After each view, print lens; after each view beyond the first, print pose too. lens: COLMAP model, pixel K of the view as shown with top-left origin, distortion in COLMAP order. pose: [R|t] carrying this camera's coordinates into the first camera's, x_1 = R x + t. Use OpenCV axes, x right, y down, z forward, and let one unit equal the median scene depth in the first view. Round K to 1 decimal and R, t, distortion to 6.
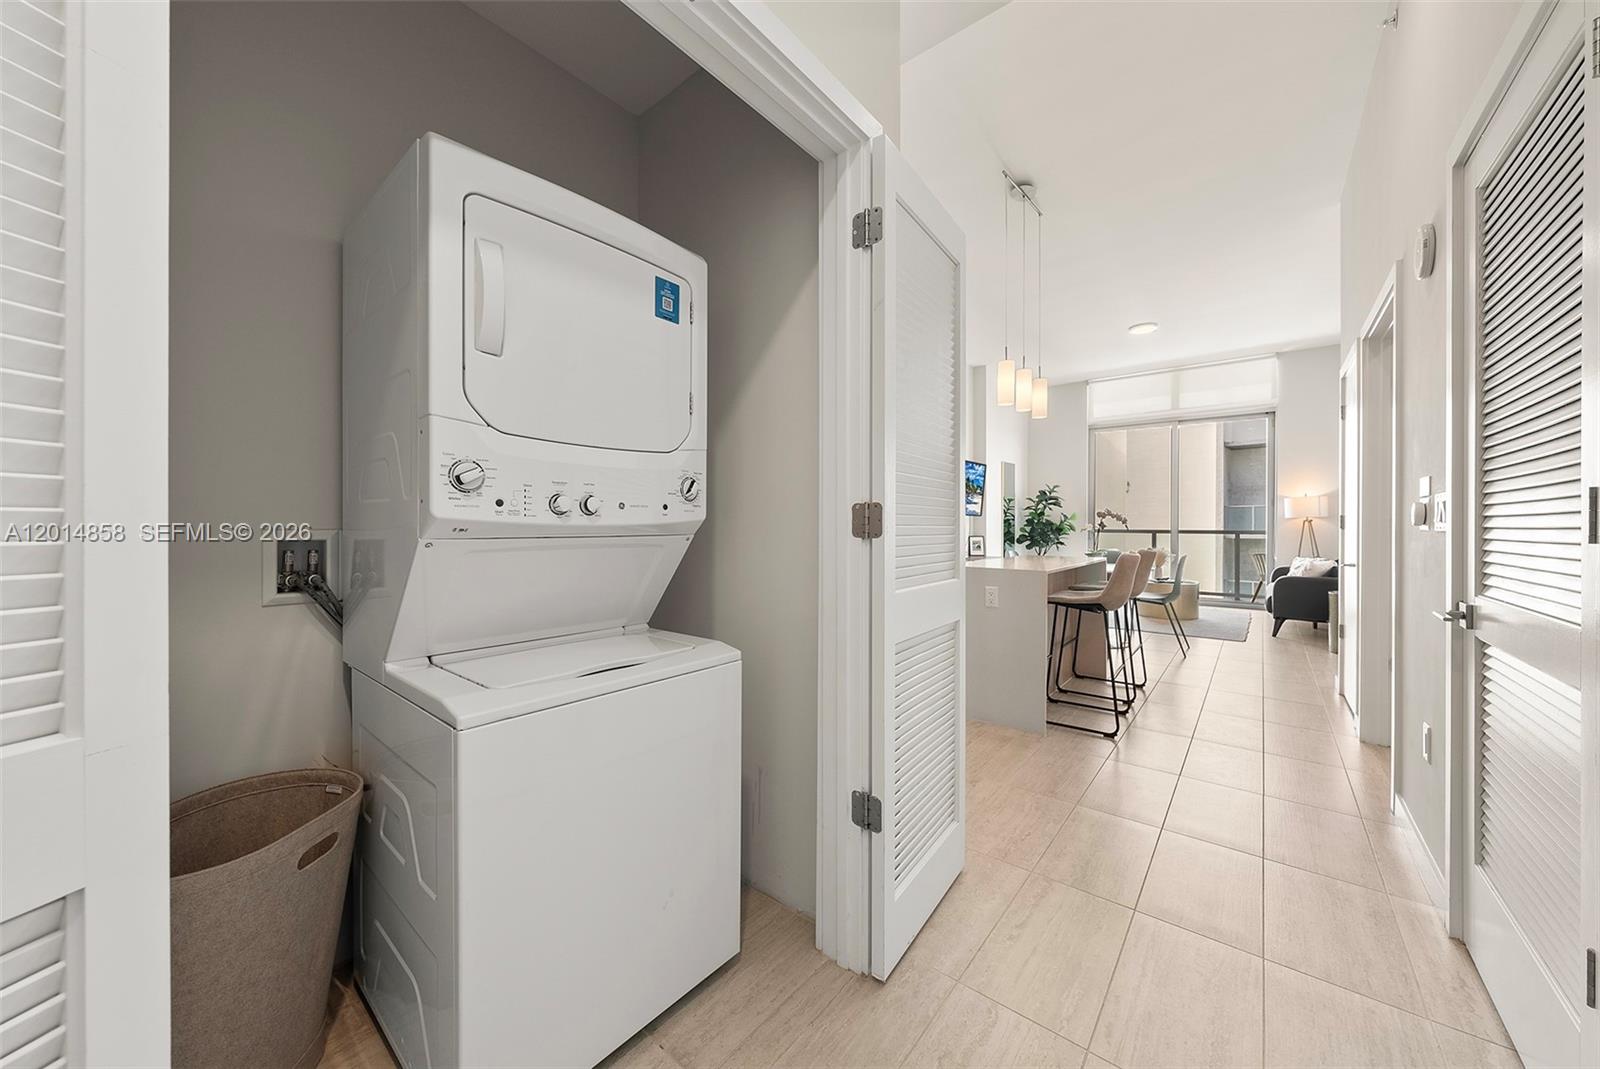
lens RADIAL K [[572.8, 0, 787.6], [0, 572.8, 527.7], [0, 0, 1]] dist [-0.000625, -0.000102]
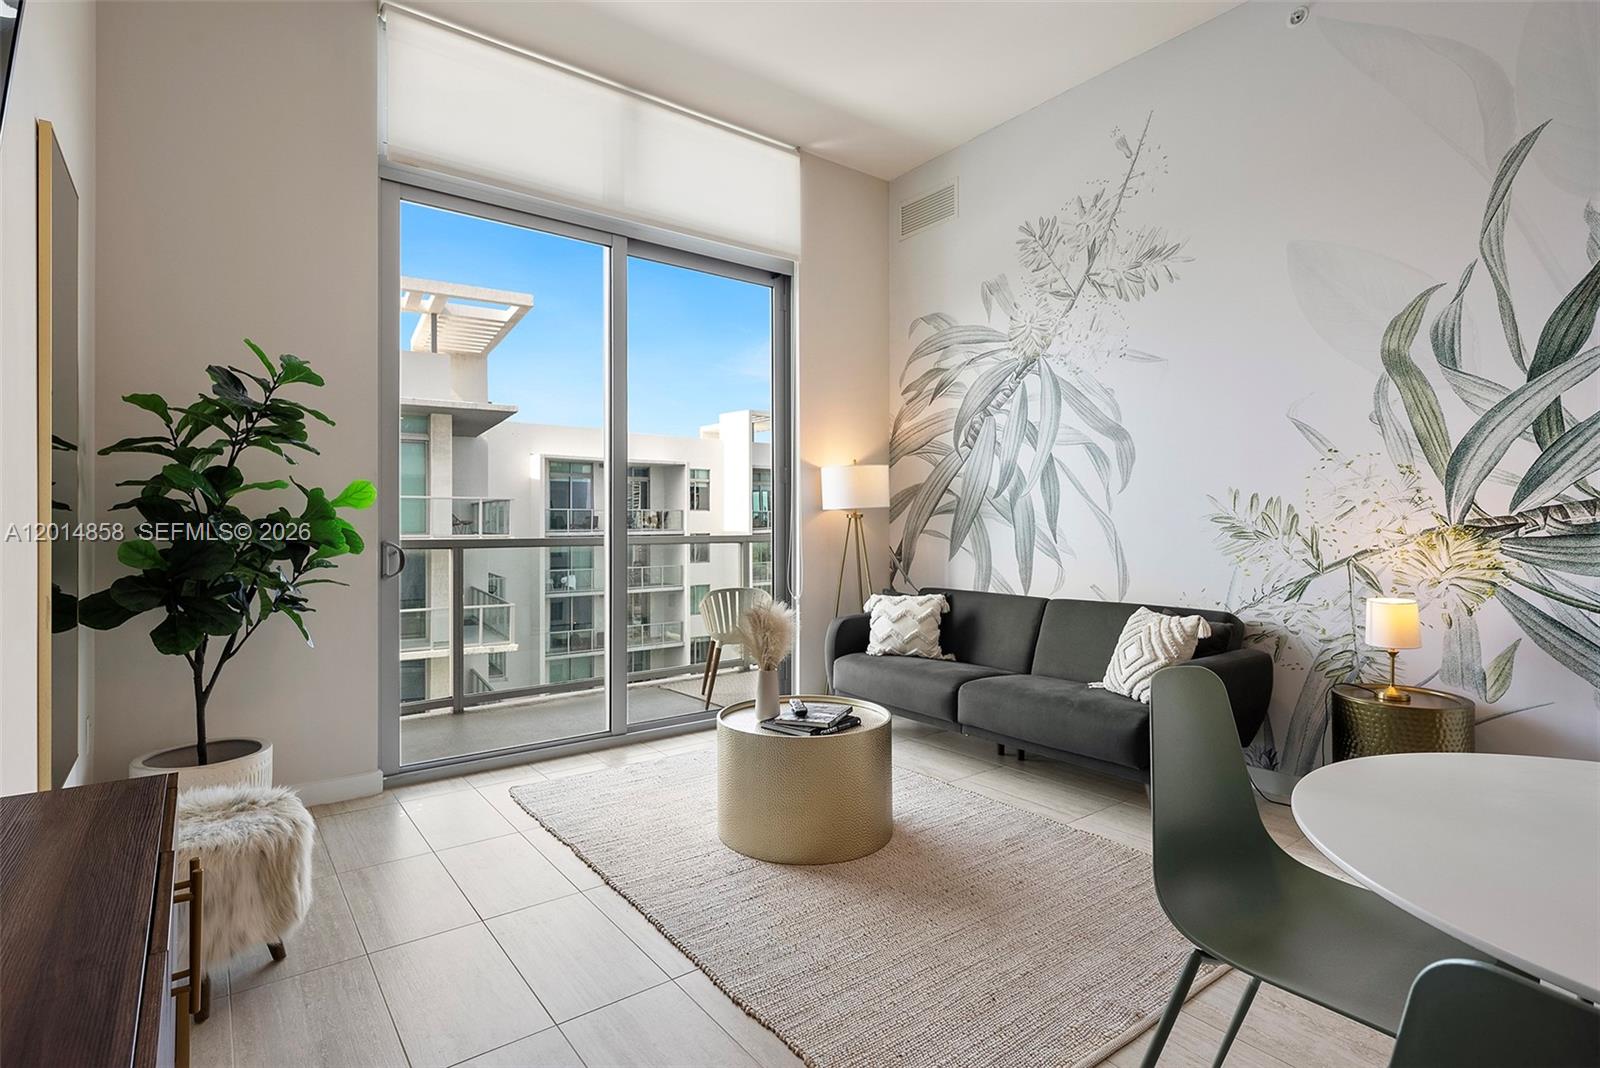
lens RADIAL K [[803.3, 0, 797.7], [0, 803.3, 531.0], [0, 0, 1]] dist [0.000235, 0.000347]
pose [[0.233277, -0.000375, 0.972410, 0.263438], [0.004565, 0.999989, -0.000710, -0.003378], [-0.972400, 0.004604, 0.233276, 0.938440]]
